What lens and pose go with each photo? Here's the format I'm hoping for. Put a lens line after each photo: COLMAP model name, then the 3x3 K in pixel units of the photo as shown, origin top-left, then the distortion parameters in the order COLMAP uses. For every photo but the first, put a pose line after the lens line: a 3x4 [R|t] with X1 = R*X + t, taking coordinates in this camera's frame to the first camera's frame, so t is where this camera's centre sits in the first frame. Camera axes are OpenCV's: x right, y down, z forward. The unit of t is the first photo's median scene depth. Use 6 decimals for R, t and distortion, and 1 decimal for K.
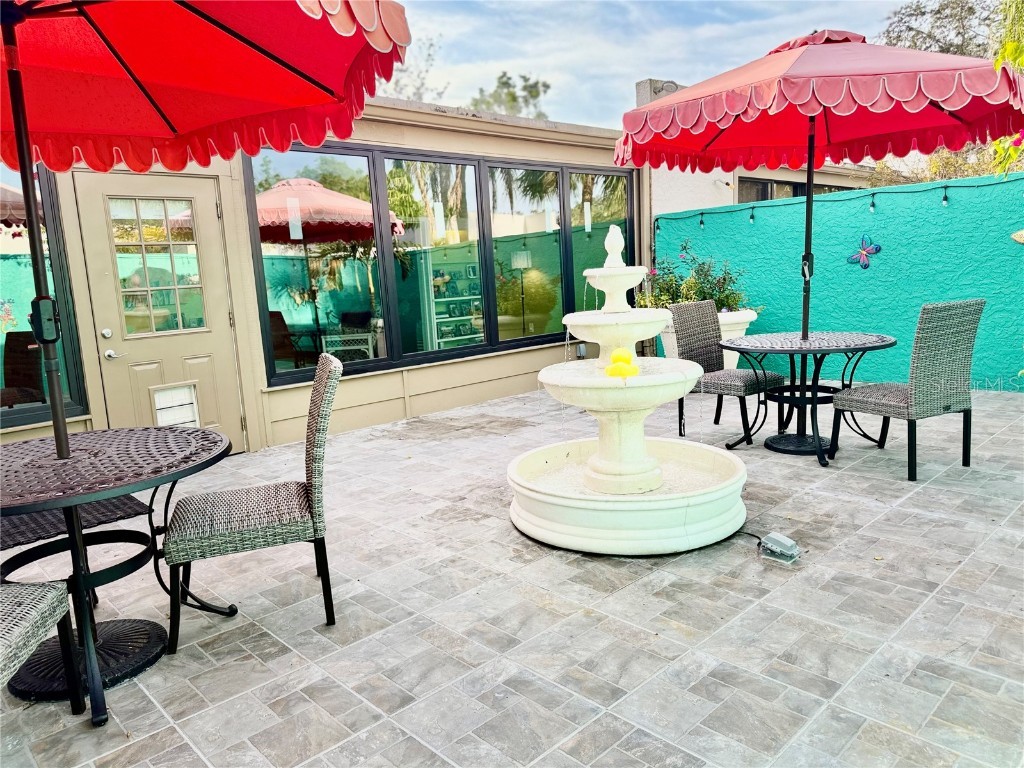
lens RADIAL K [[726.3, 0, 514.2], [0, 726.3, 383.4], [0, 0, 1]] dist [0.067977, -0.092510]
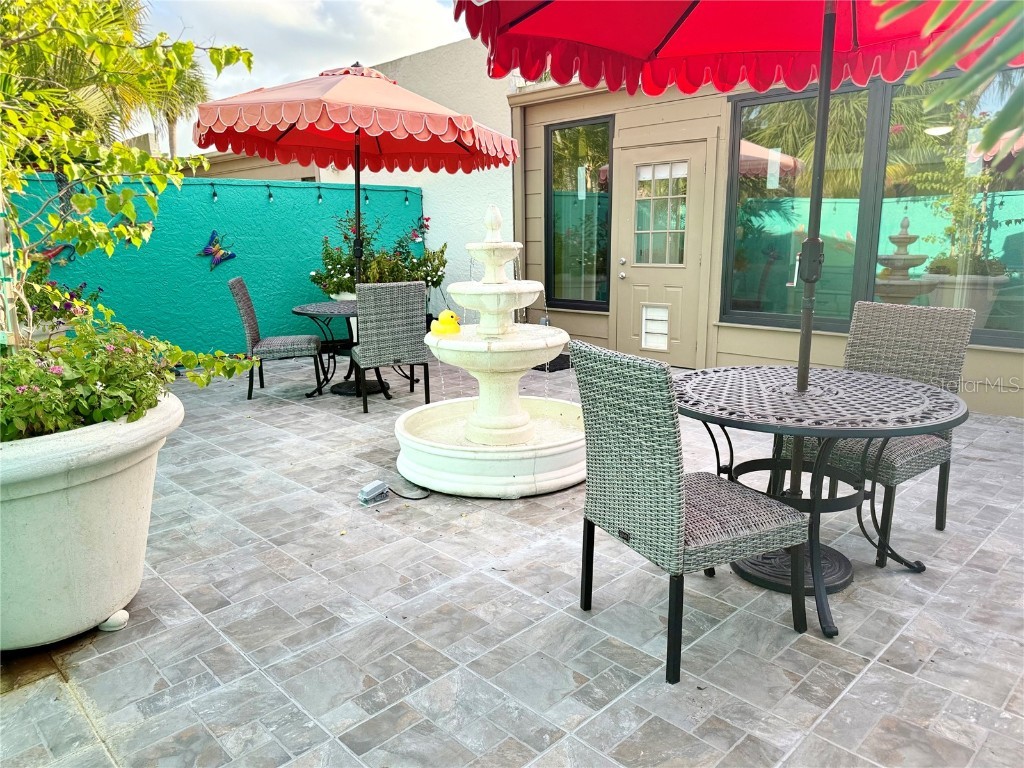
lens RADIAL K [[726.3, 0, 509.5], [0, 726.3, 383.2], [0, 0, 1]] dist [0.067977, -0.092510]
pose [[-0.003593, 0.256053, -0.966656, 1.532782], [-0.139033, 0.957146, 0.254050, -0.283887], [0.990281, 0.135310, 0.032161, 1.234992]]
